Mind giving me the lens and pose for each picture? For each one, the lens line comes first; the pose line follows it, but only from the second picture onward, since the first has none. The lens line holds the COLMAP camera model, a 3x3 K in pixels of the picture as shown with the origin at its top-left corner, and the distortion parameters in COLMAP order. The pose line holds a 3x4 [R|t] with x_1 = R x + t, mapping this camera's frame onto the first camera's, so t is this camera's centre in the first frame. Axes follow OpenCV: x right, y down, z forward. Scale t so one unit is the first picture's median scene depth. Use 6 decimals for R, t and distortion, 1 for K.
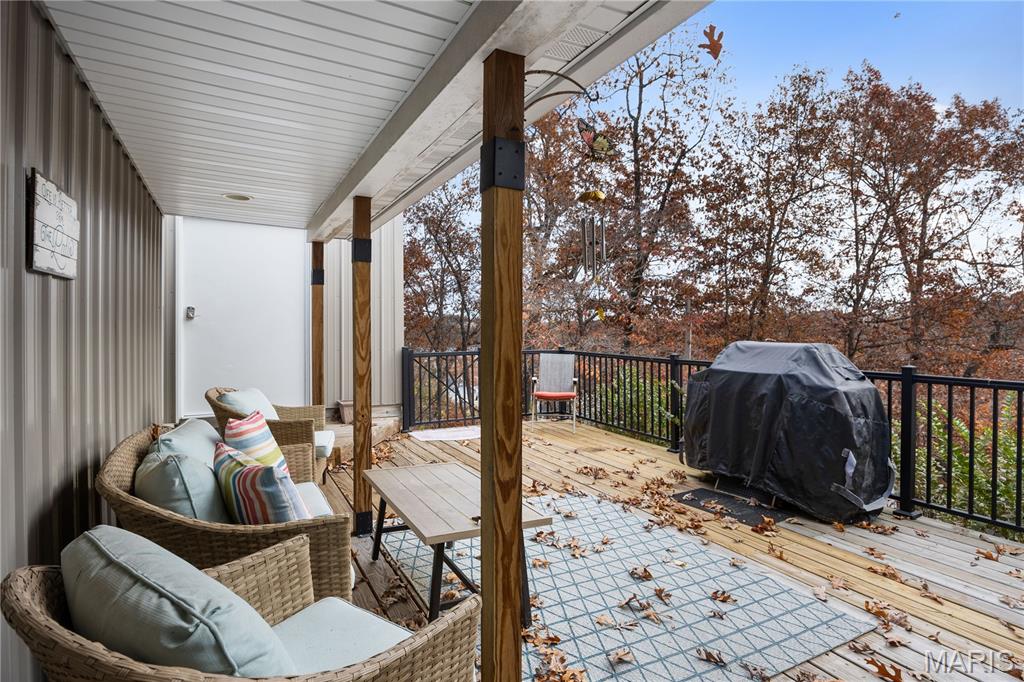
lens RADIAL K [[534.9, 0, 516.0], [0, 534.9, 329.9], [0, 0, 1]] dist [-0.000347, -0.000083]
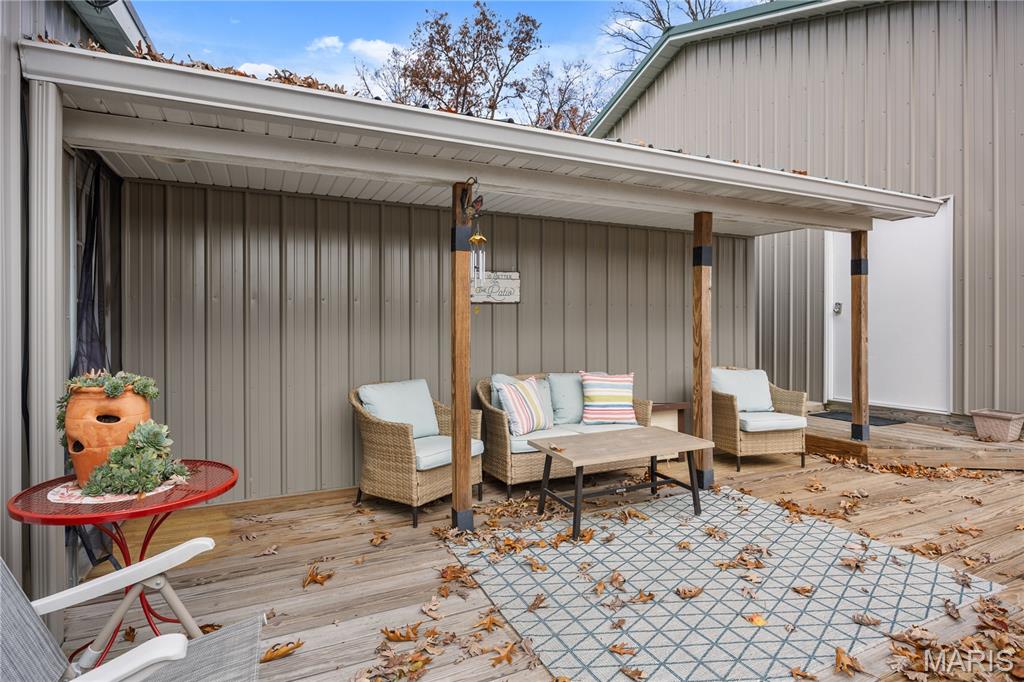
lens RADIAL K [[534.9, 0, 516.0], [0, 534.9, 329.9], [0, 0, 1]] dist [-0.000347, -0.000083]
pose [[-0.050576, 0.000749, -0.998720, 0.630300], [0.001925, 0.999998, 0.000653, 0.012975], [0.998718, -0.001890, -0.050578, 0.424520]]
